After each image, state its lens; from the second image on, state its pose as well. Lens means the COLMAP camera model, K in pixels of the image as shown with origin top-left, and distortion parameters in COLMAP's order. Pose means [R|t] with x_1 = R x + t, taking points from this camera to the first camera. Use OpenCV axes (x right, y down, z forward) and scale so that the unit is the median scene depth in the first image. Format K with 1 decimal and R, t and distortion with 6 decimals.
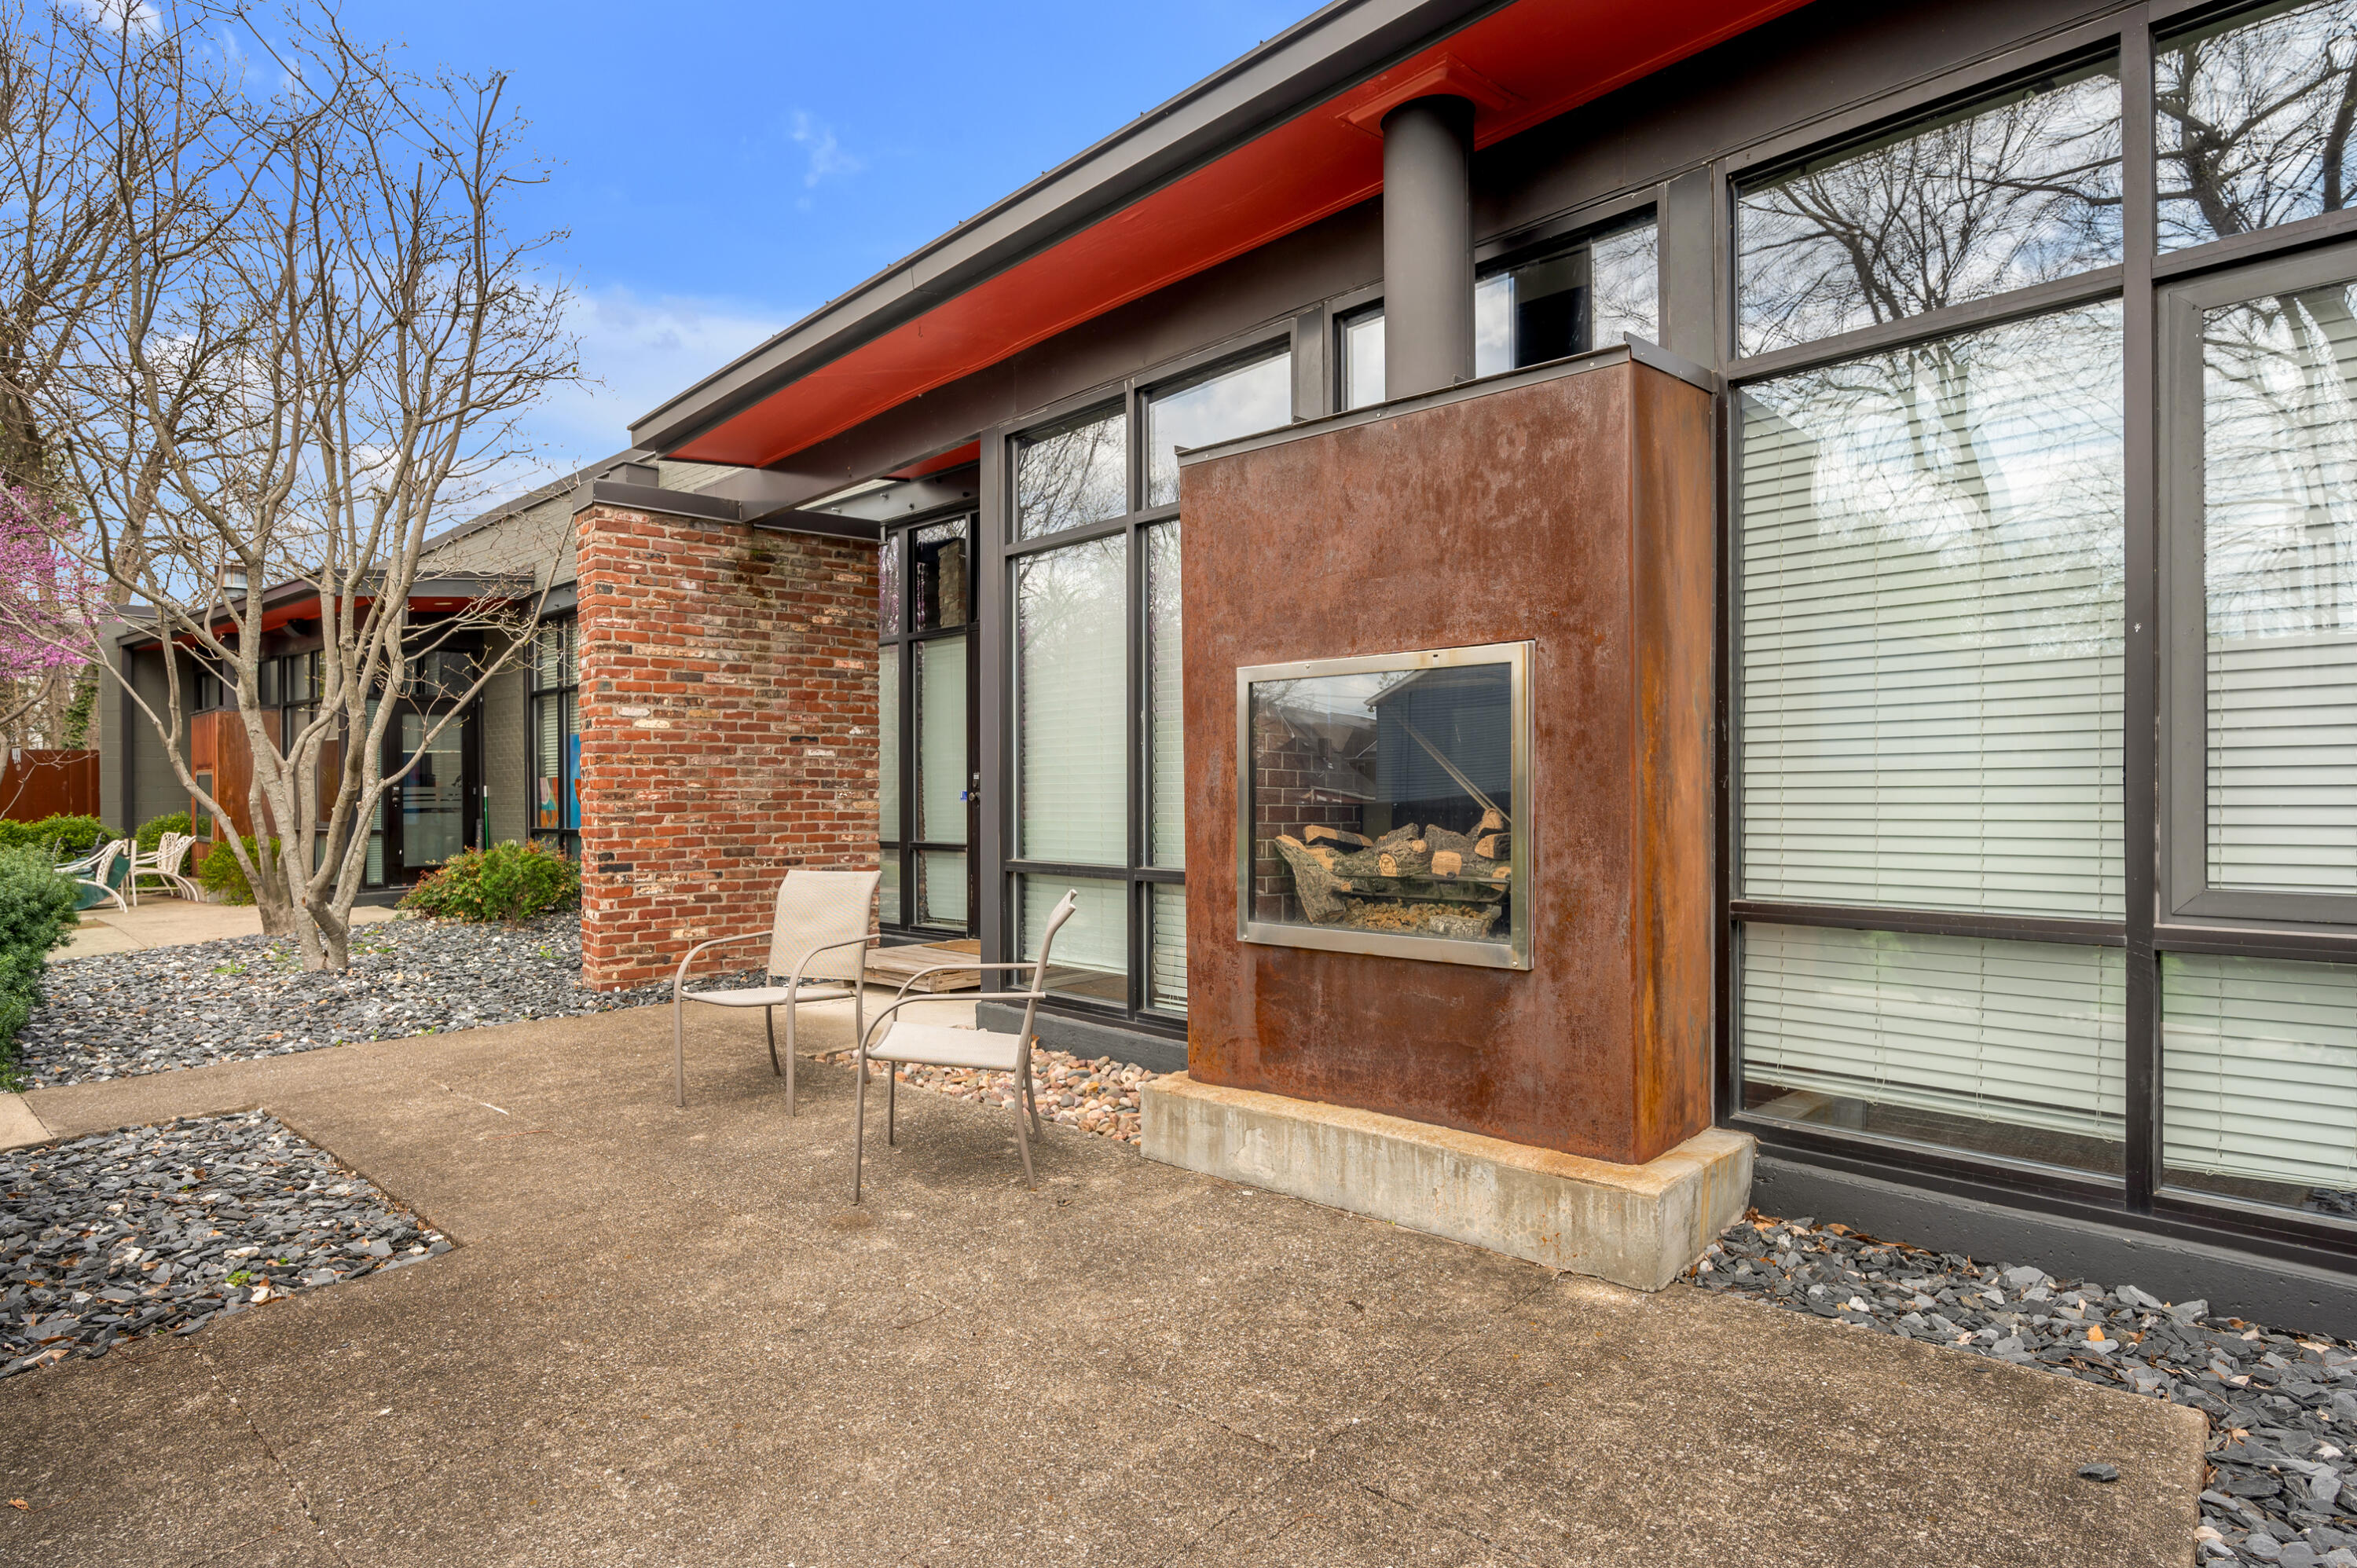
lens RADIAL K [[1218.3, 0, 1166.7], [0, 1218.3, 794.3], [0, 0, 1]] dist [-0.000413, -0.000119]
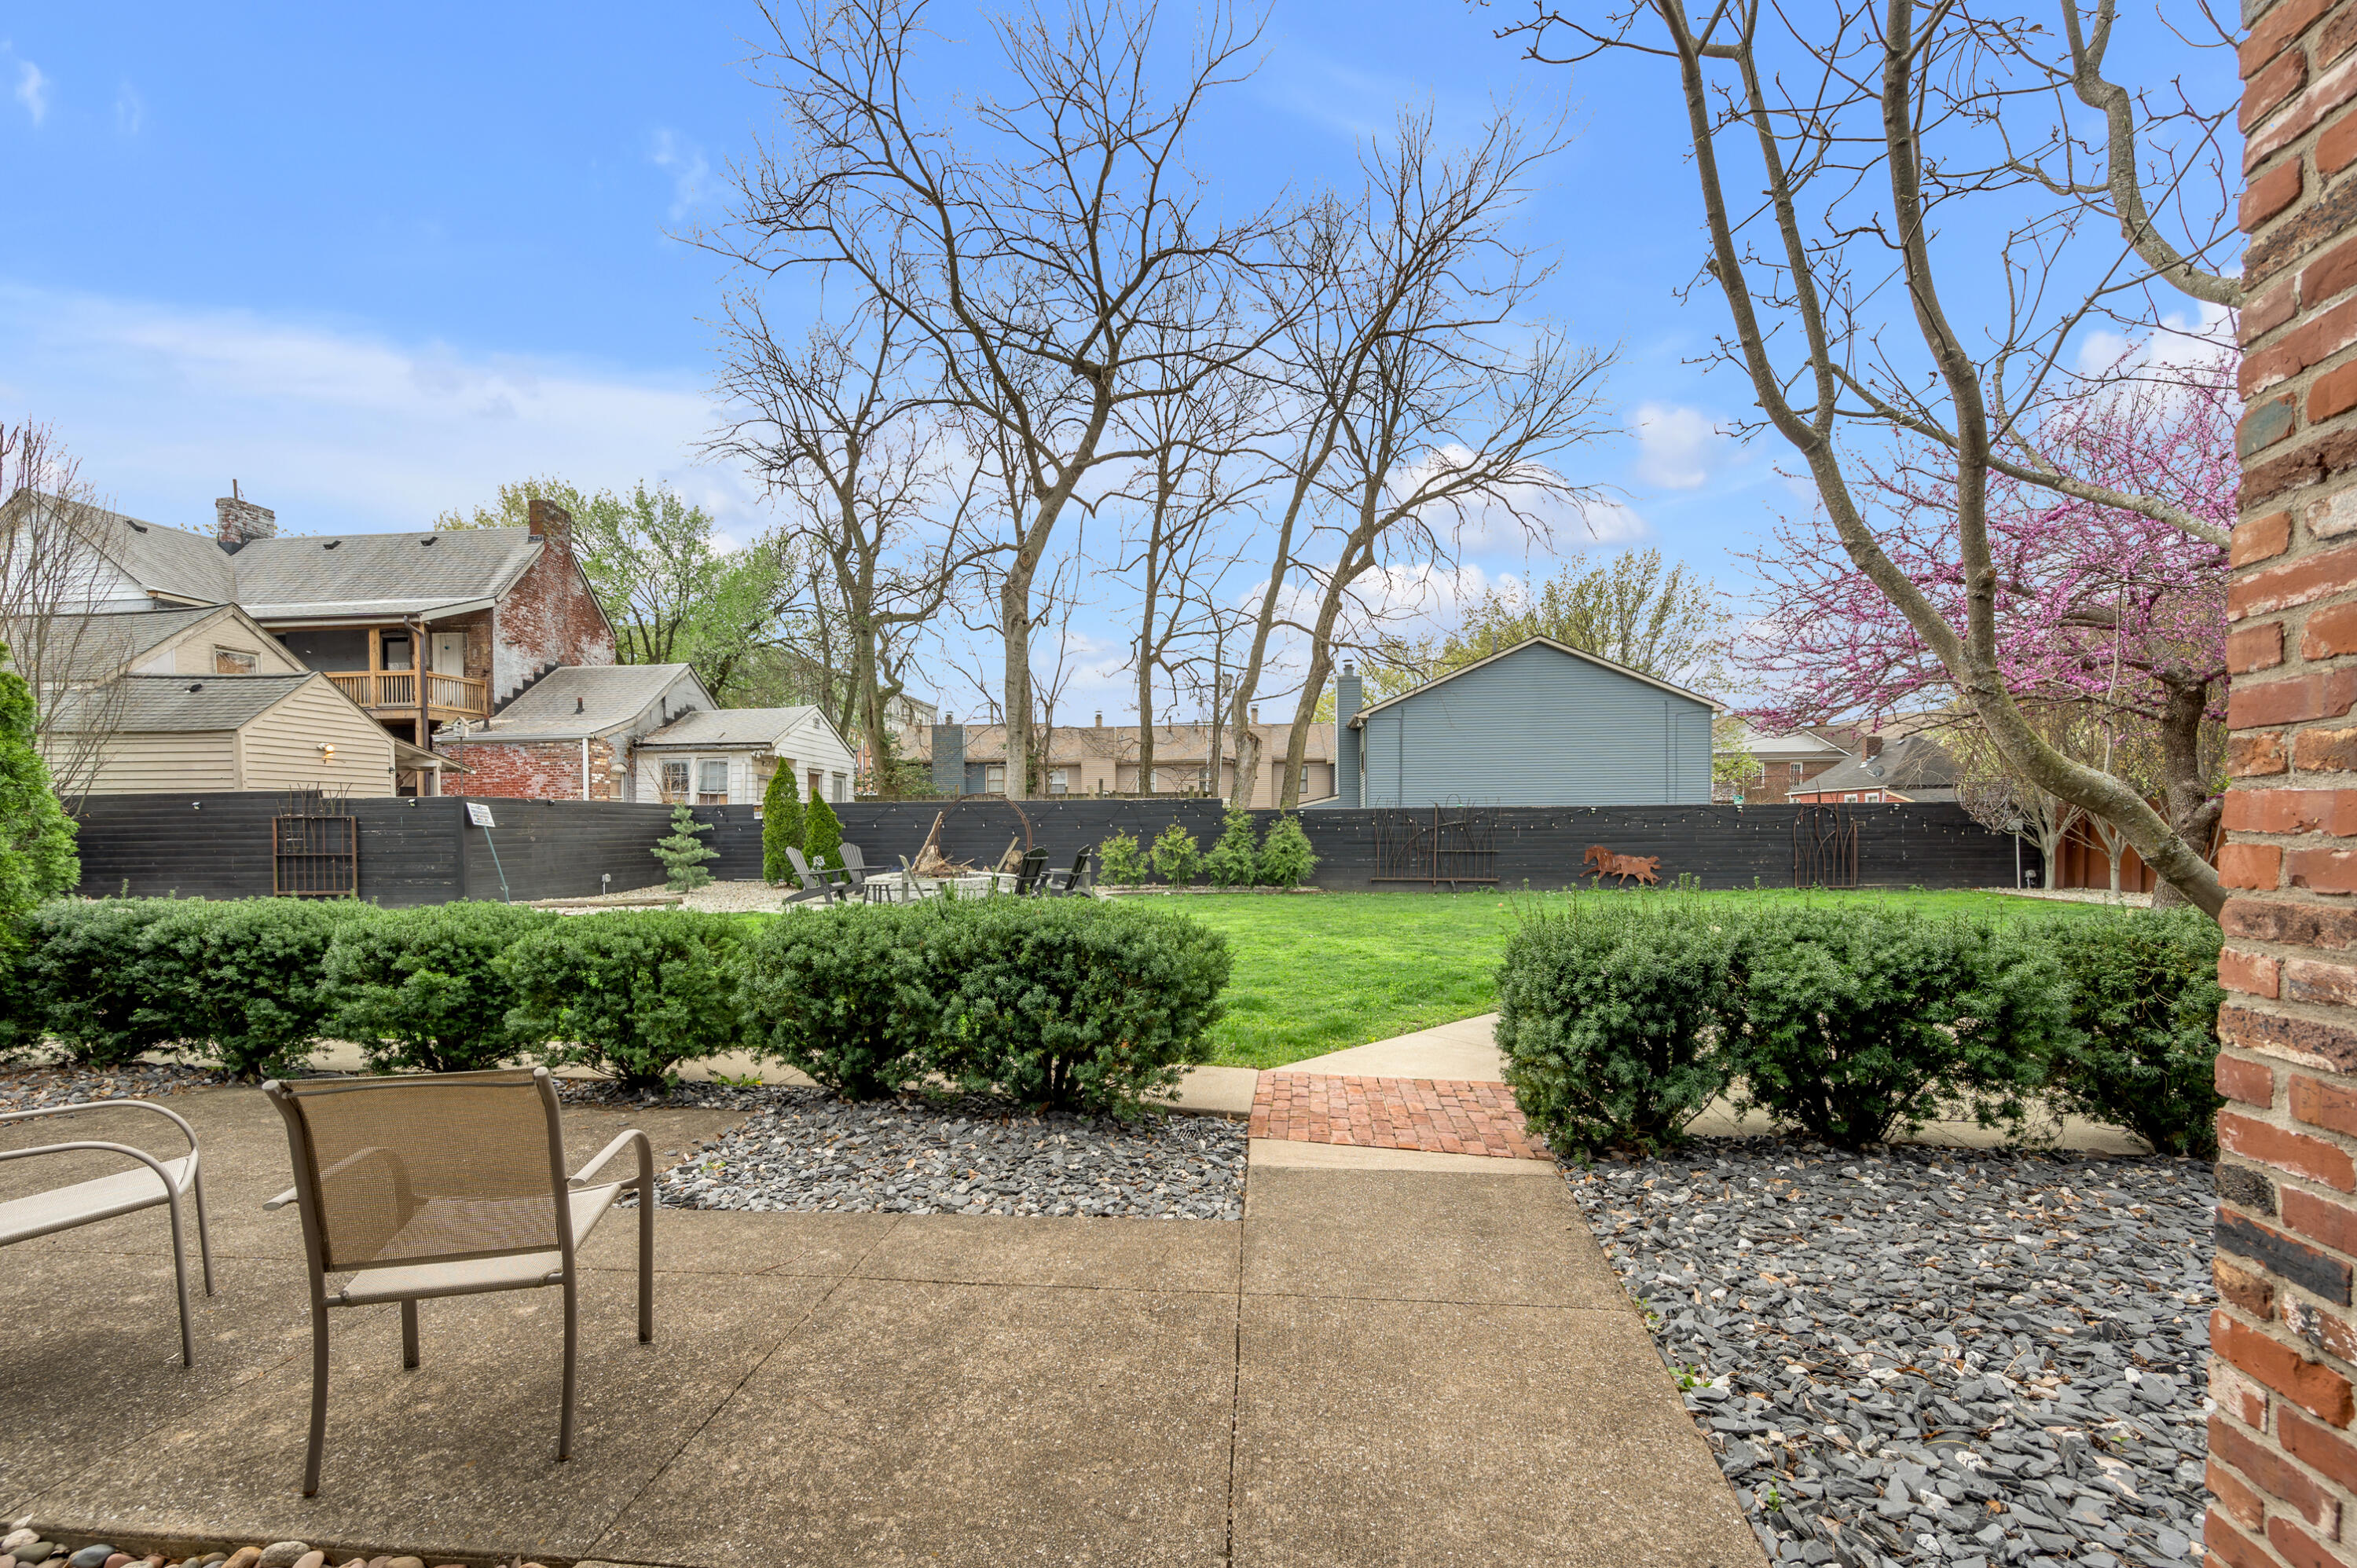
lens RADIAL K [[992.0, 0, 1177.6], [0, 992.0, 851.4], [0, 0, 1]] dist [0.000698, -0.000044]
pose [[-0.785904, 0.029698, -0.617634, -0.187350], [0.013673, 0.999436, 0.030658, -0.019197], [0.618197, 0.015649, -0.785868, 0.998933]]
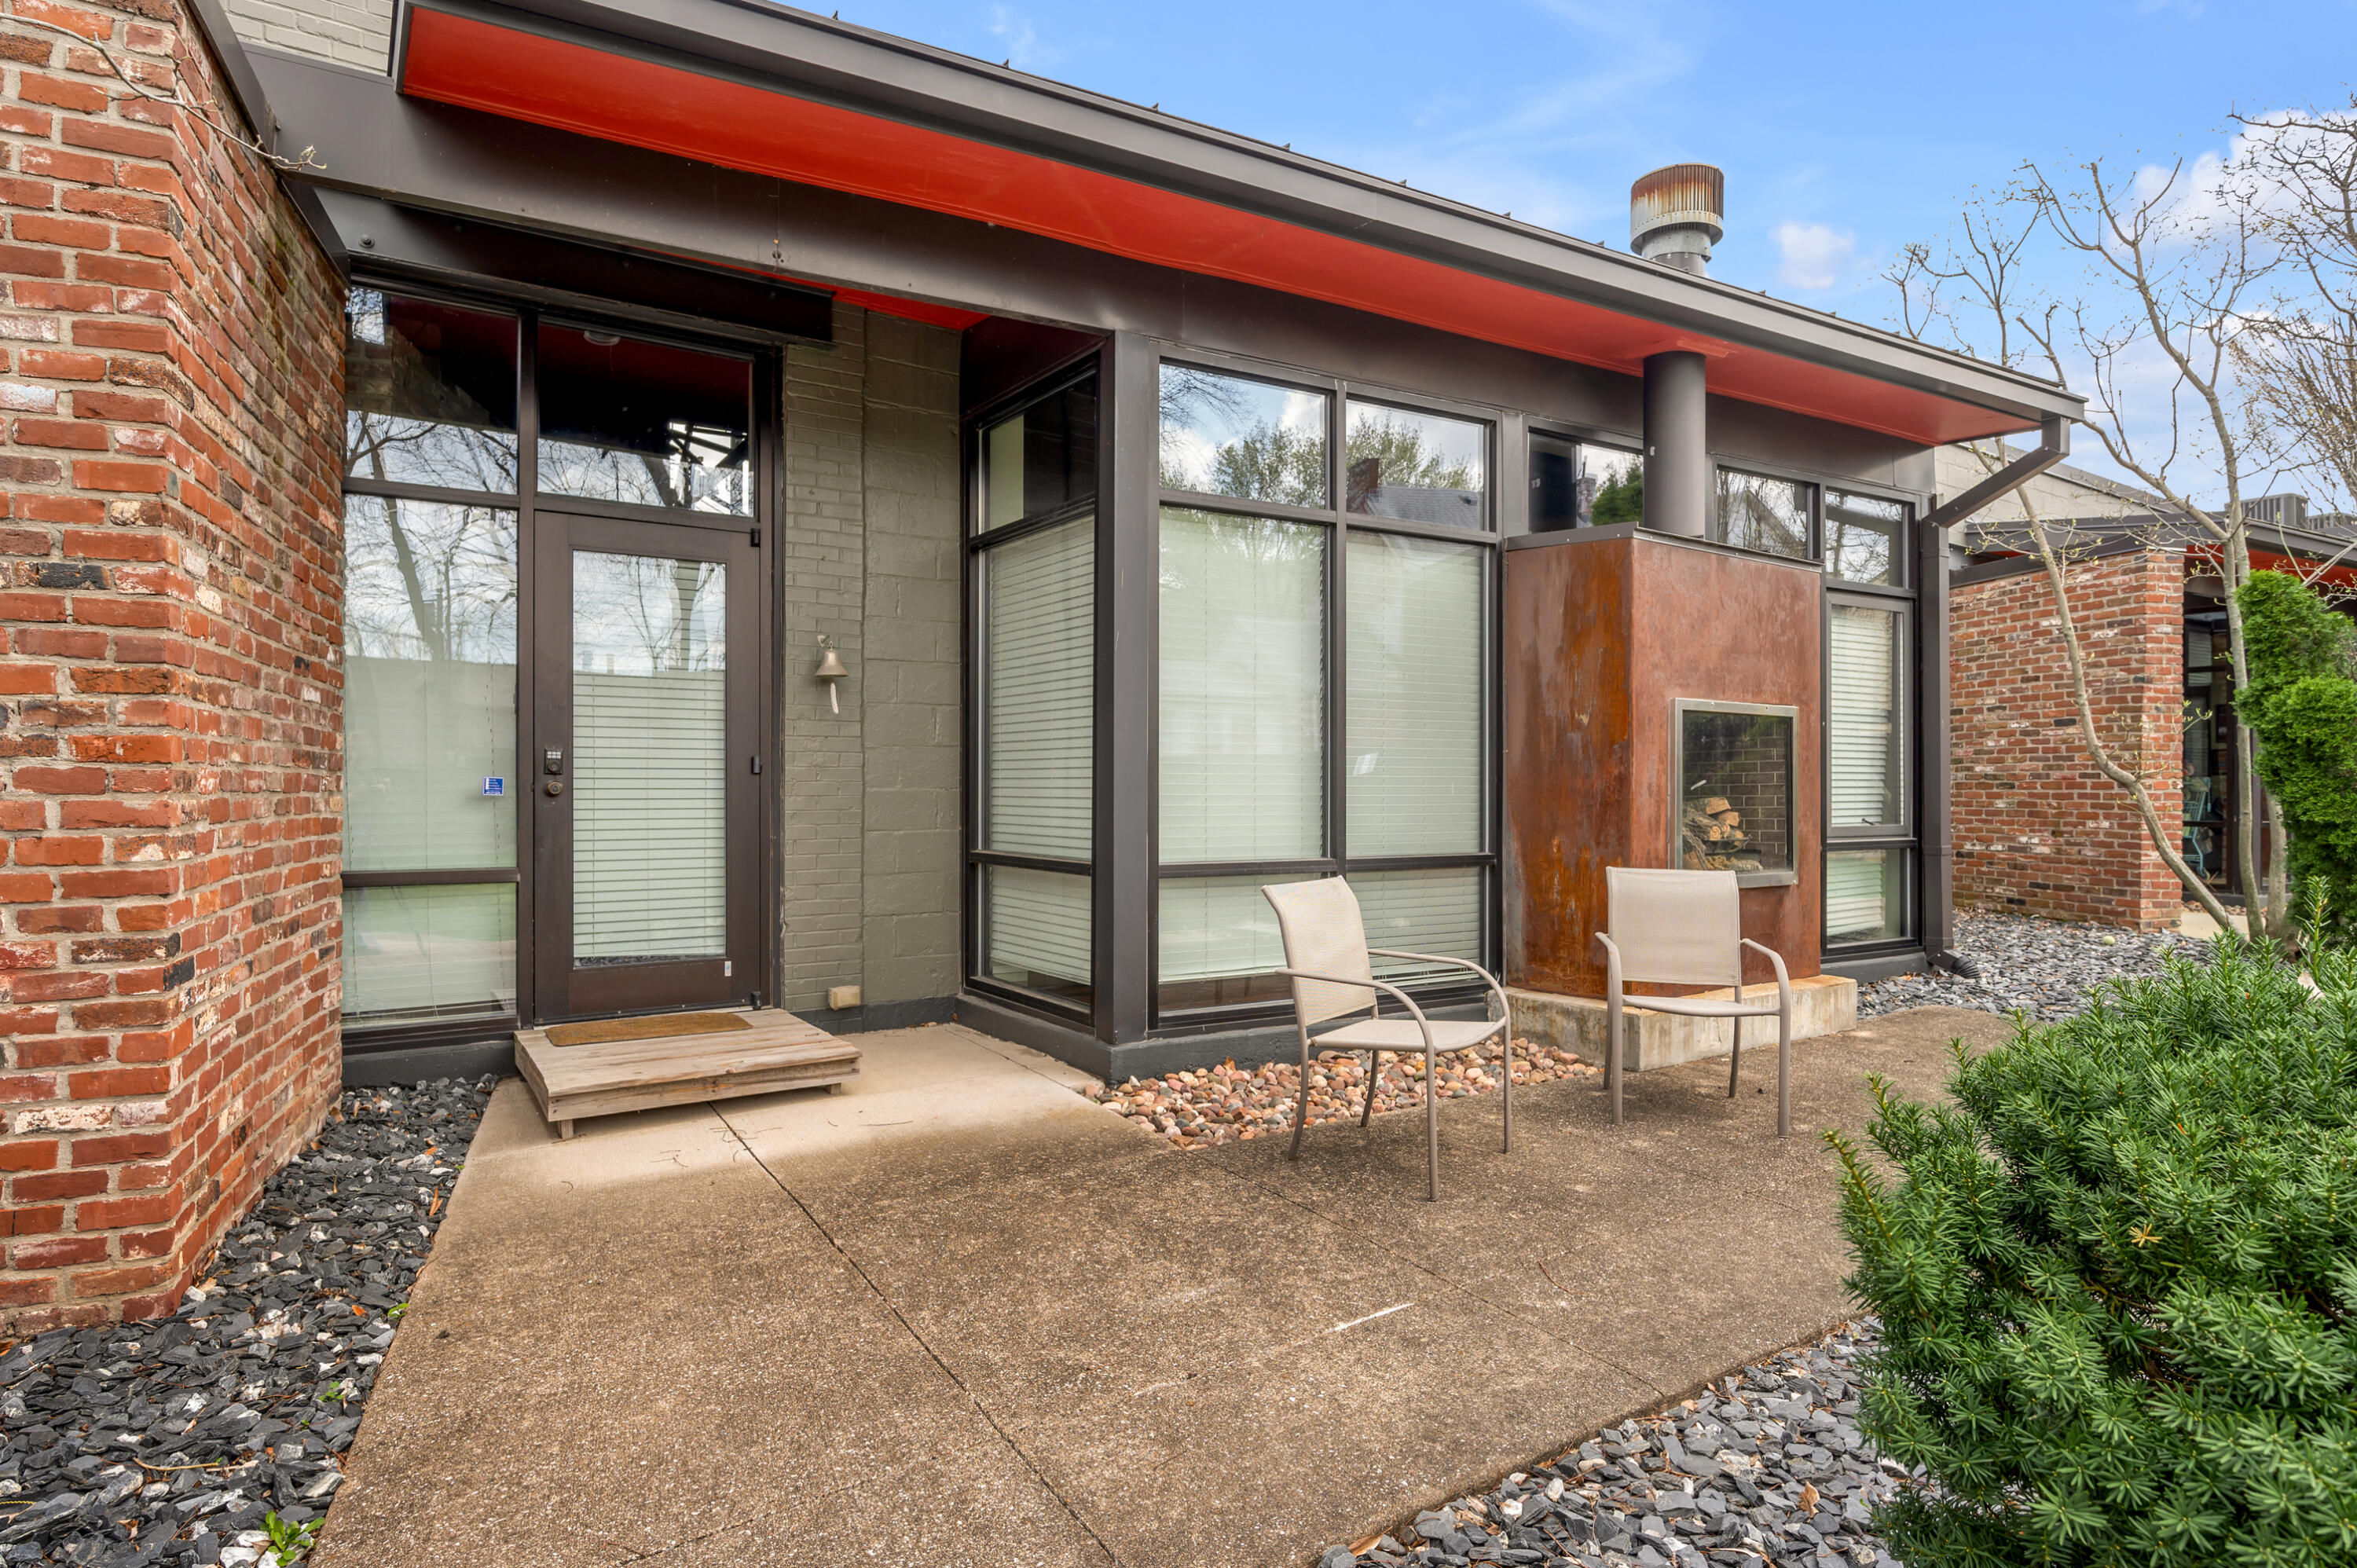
lens RADIAL K [[1218.3, 0, 1166.7], [0, 1218.3, 794.3], [0, 0, 1]] dist [-0.000413, -0.000119]
pose [[0.257888, -0.002702, 0.966171, -0.720579], [-0.001085, 0.999995, 0.003087, 0.003000], [-0.966174, -0.001845, 0.257883, 0.598181]]
